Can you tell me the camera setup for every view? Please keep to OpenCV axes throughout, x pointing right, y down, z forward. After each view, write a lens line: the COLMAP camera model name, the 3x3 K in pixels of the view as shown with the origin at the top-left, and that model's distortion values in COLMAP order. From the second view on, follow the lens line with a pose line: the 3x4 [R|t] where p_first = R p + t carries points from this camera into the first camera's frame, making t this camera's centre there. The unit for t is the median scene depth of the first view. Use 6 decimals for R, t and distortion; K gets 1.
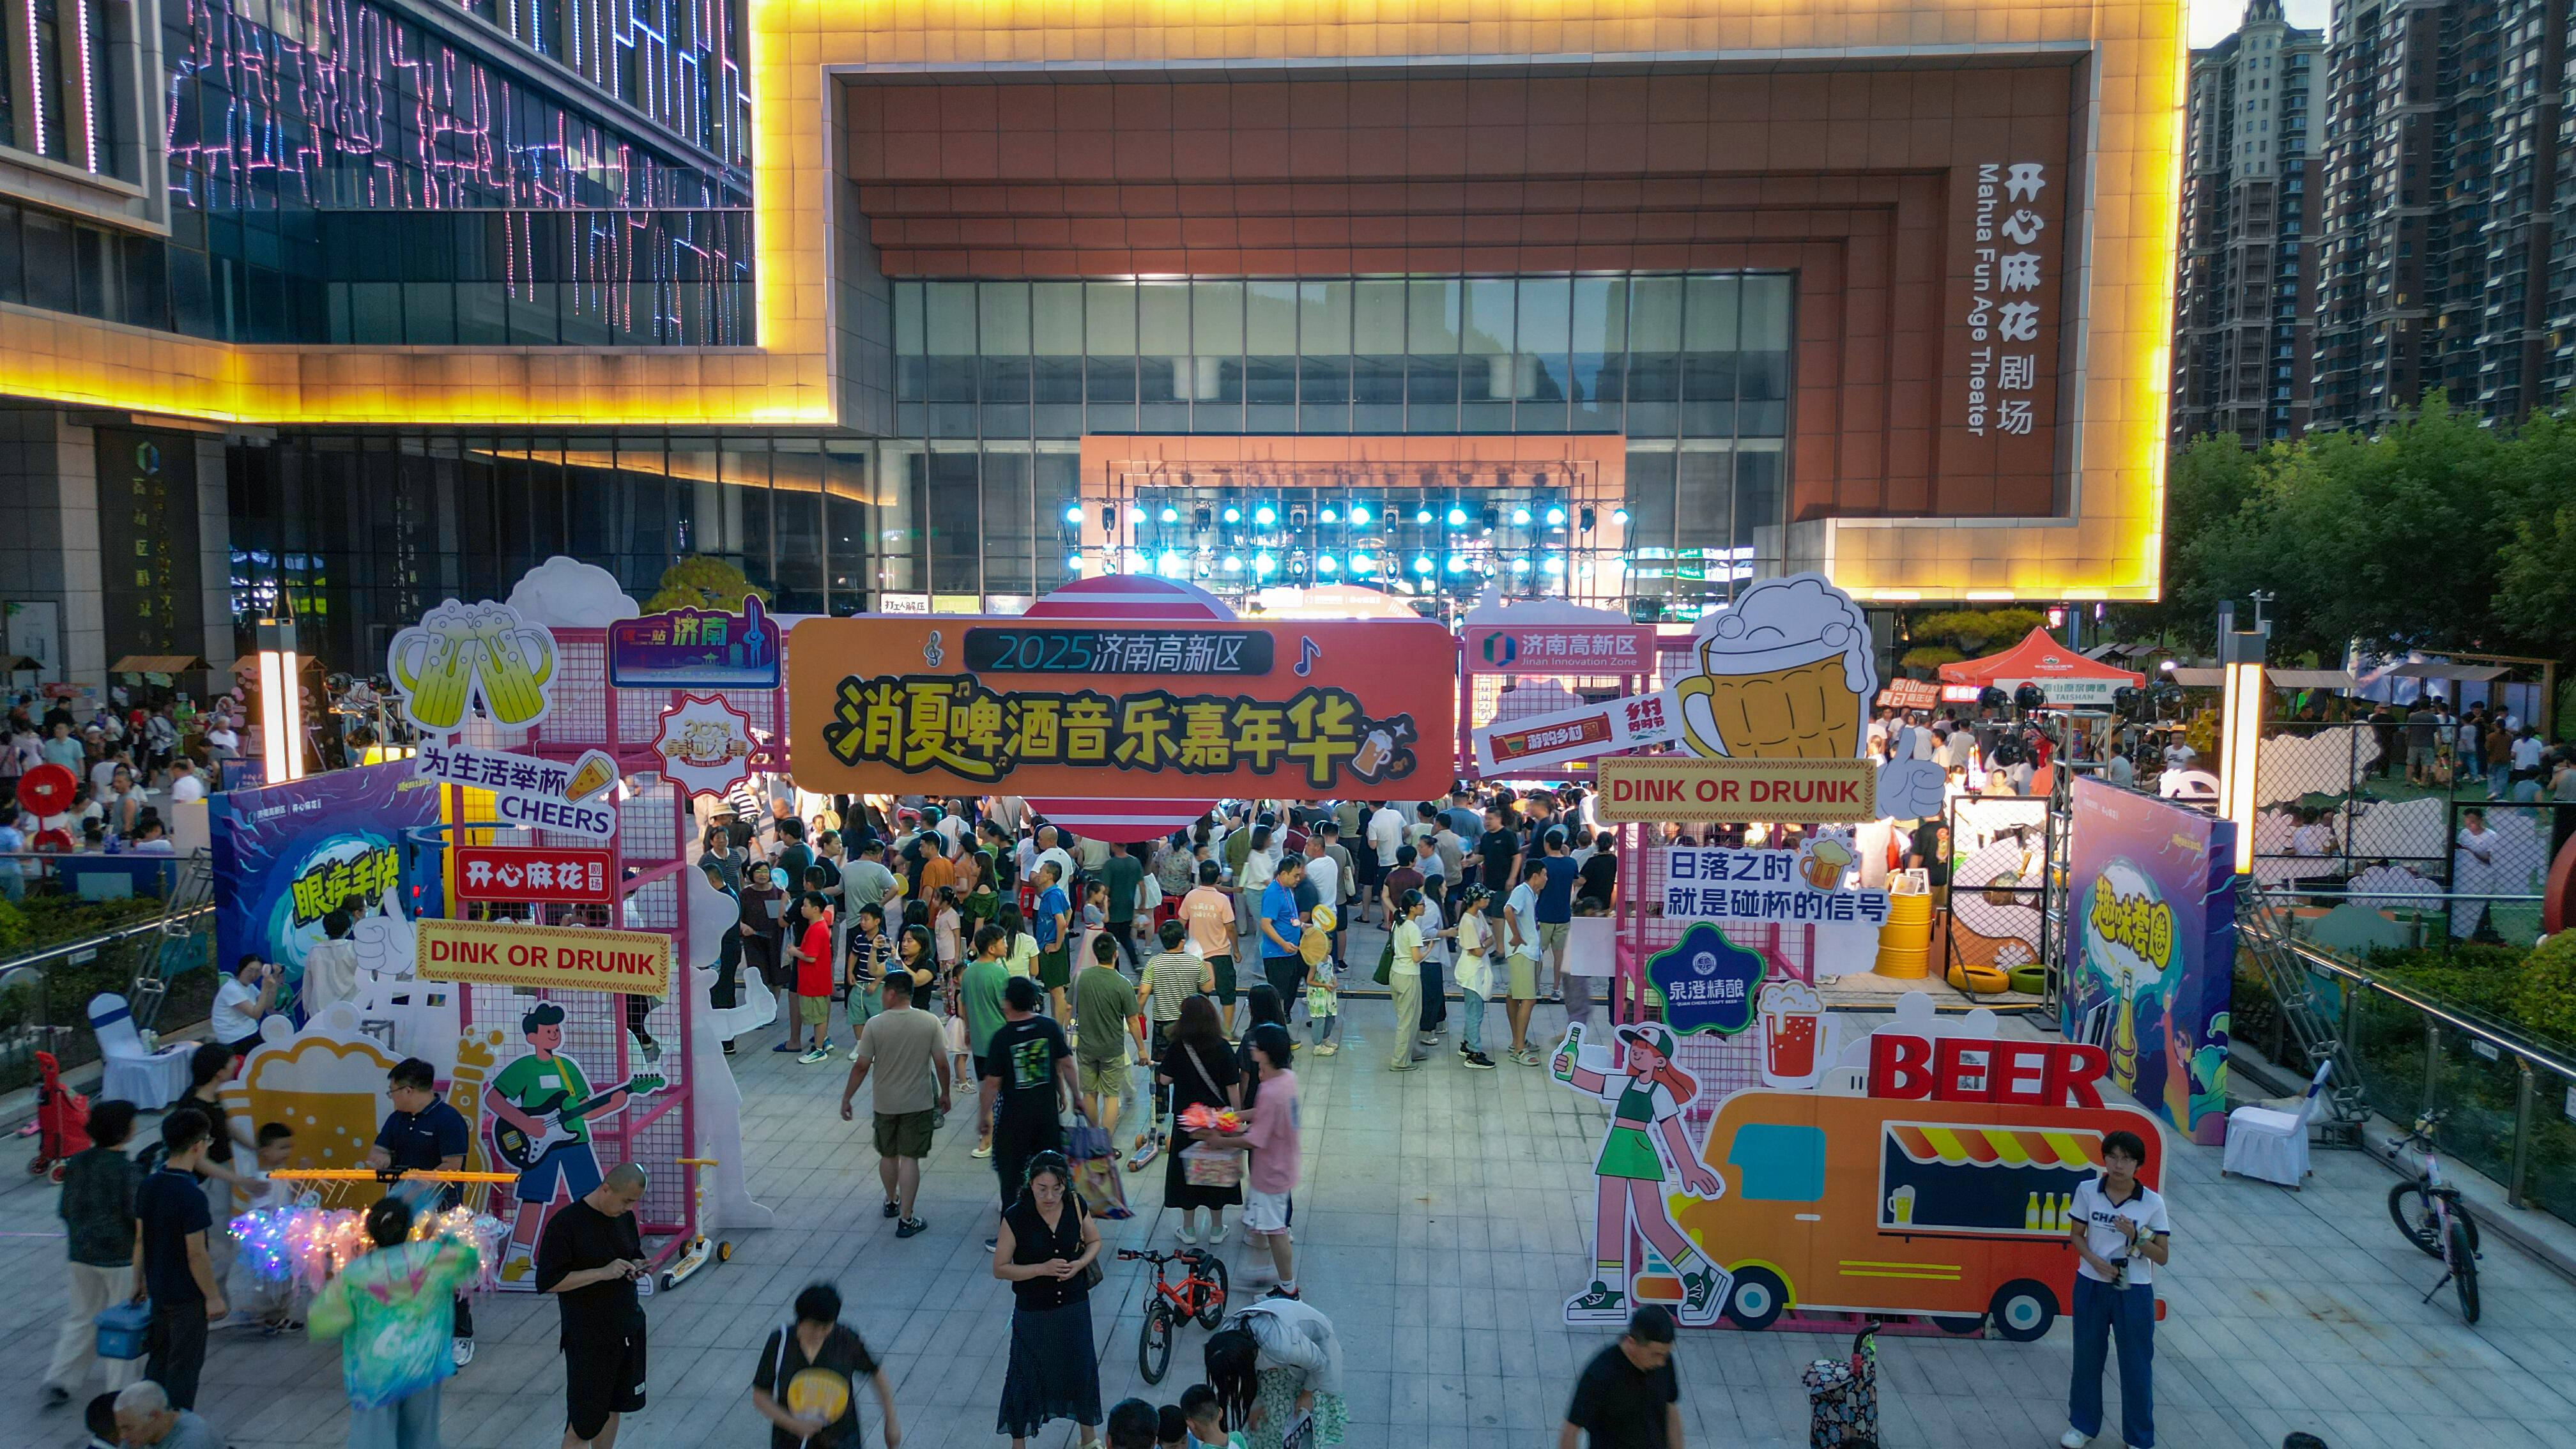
lens RADIAL K [[1817.4, 0, 1288.0], [0, 1817.4, 724.5], [0, 0, 1]] dist [0.046281, -0.035512]
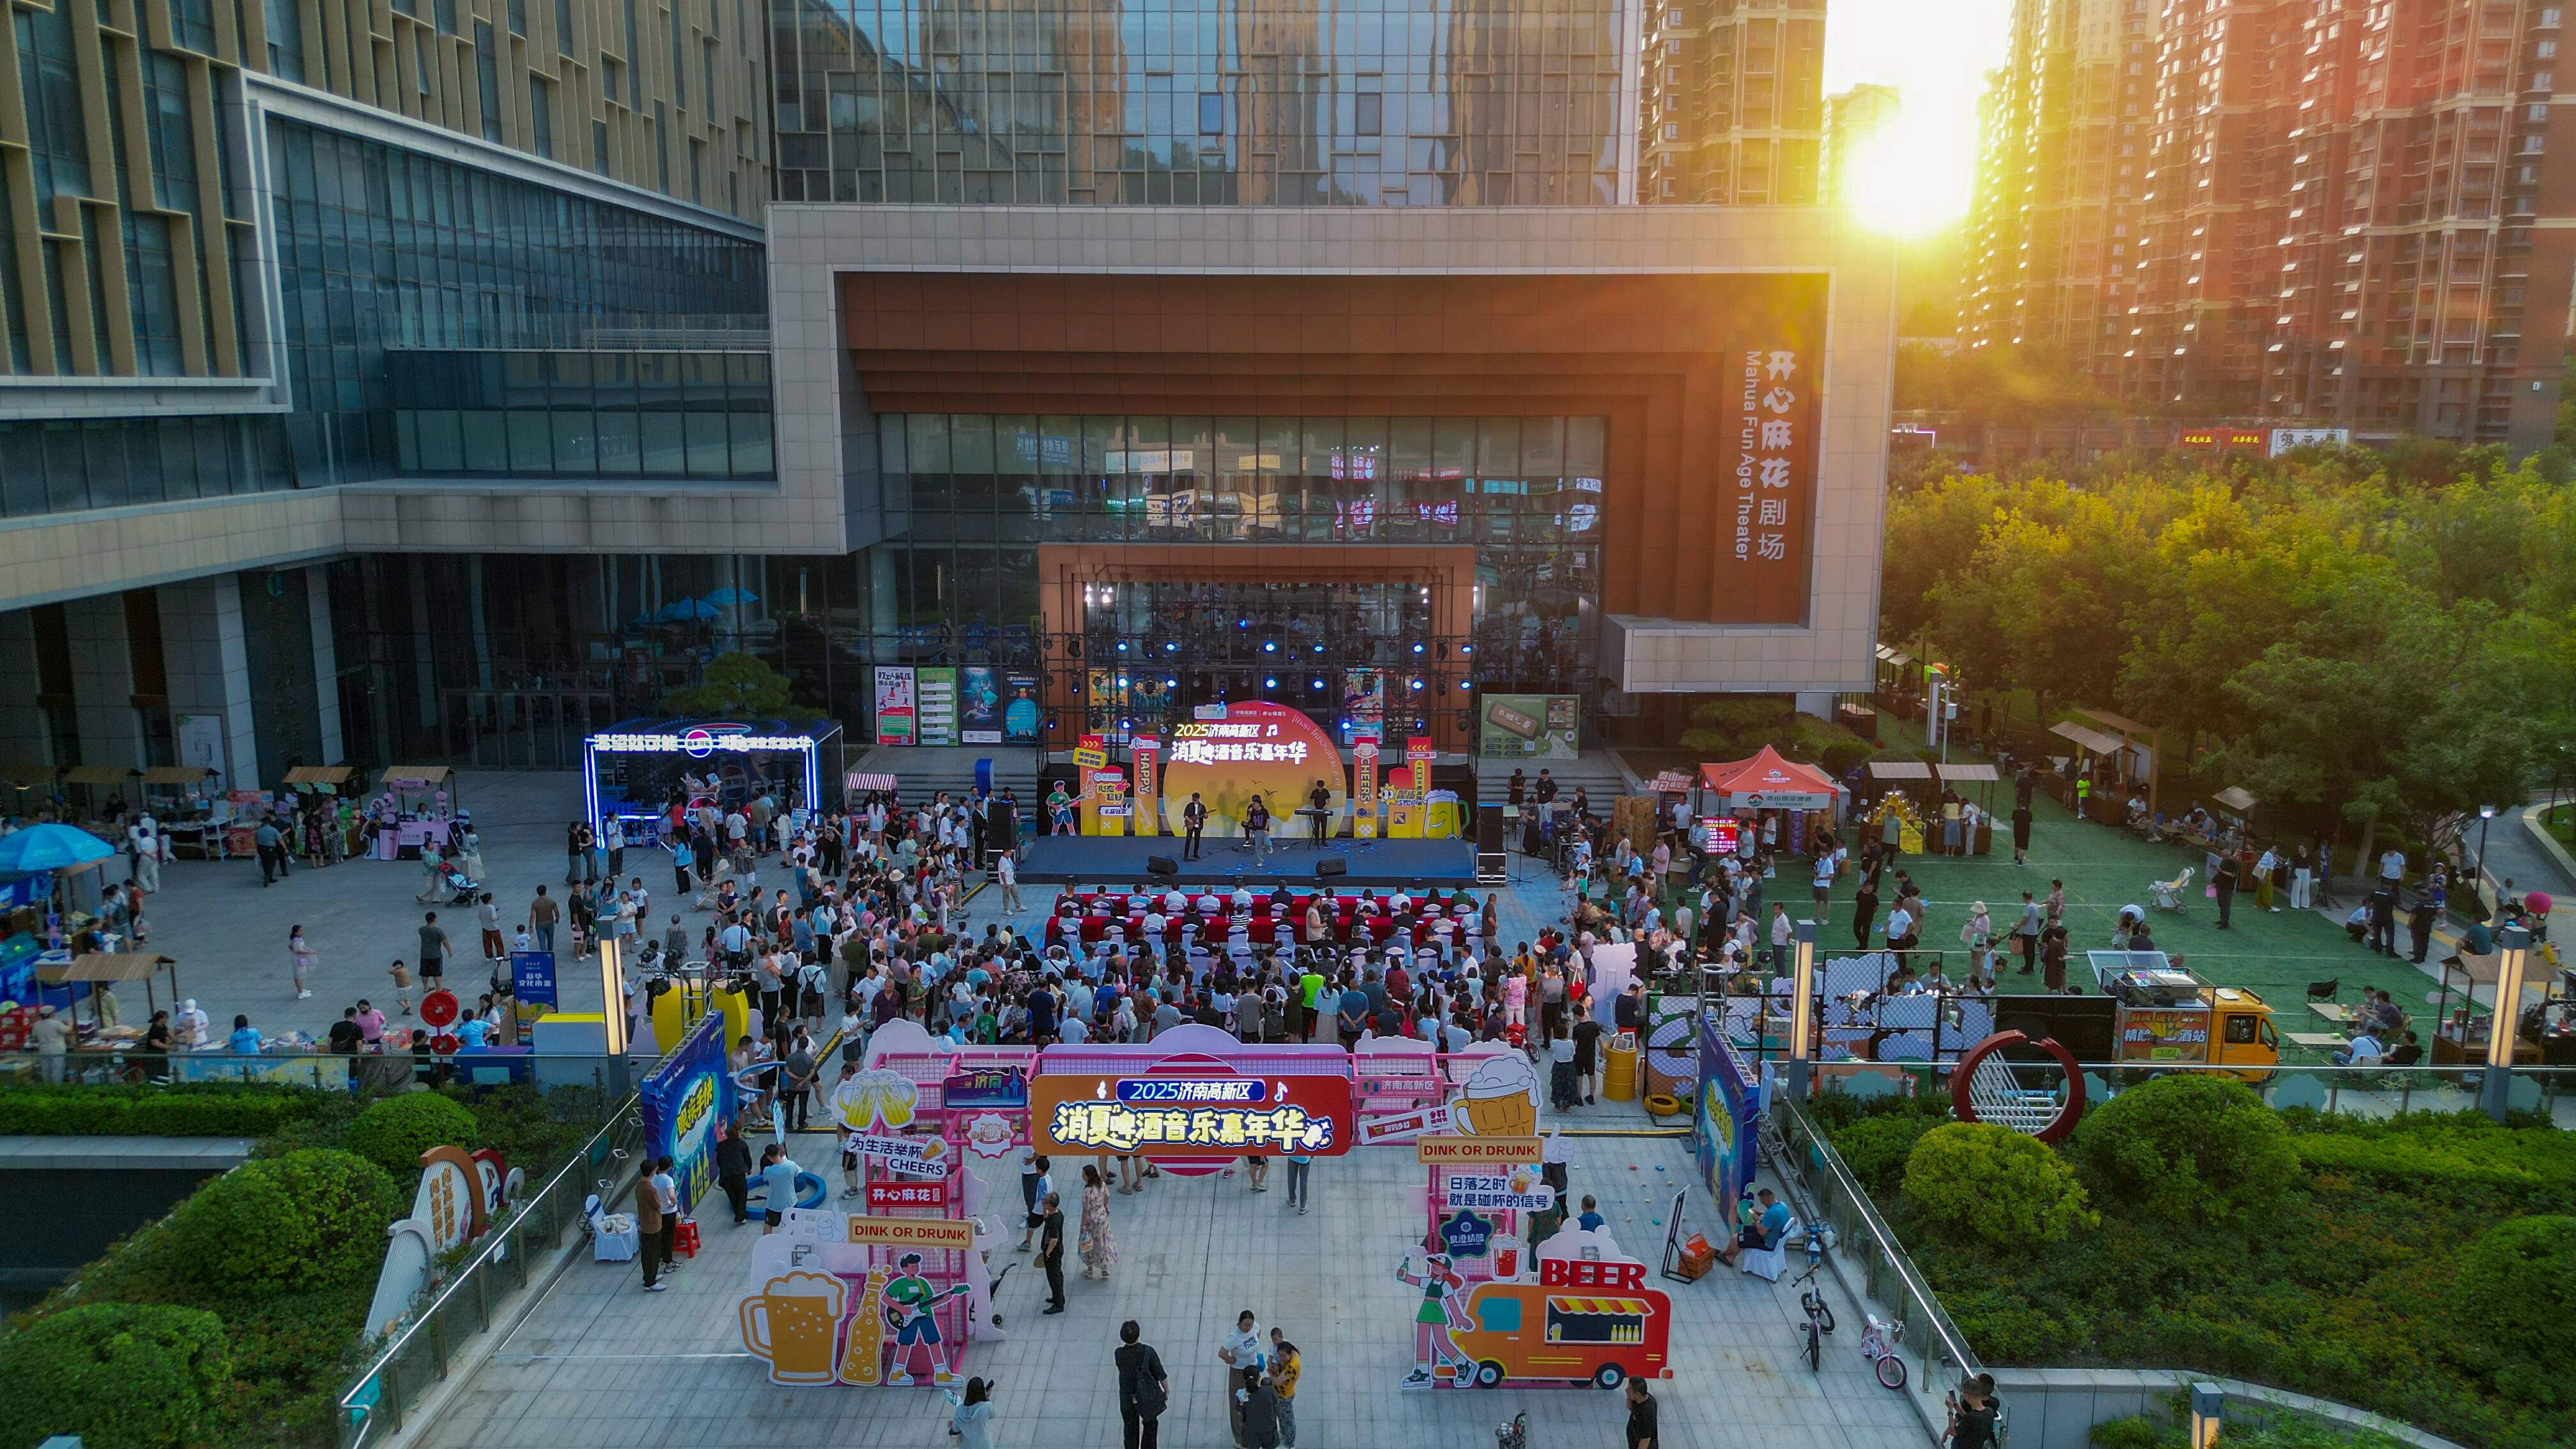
lens RADIAL K [[1817.4, 0, 1288.0], [0, 1817.4, 724.5], [0, 0, 1]] dist [0.046281, -0.035512]
pose [[0.997835, -0.012343, 0.064599, -0.028730], [0.006059, 0.995307, 0.096580, -0.170638], [-0.065488, -0.095979, 0.993227, -0.272176]]
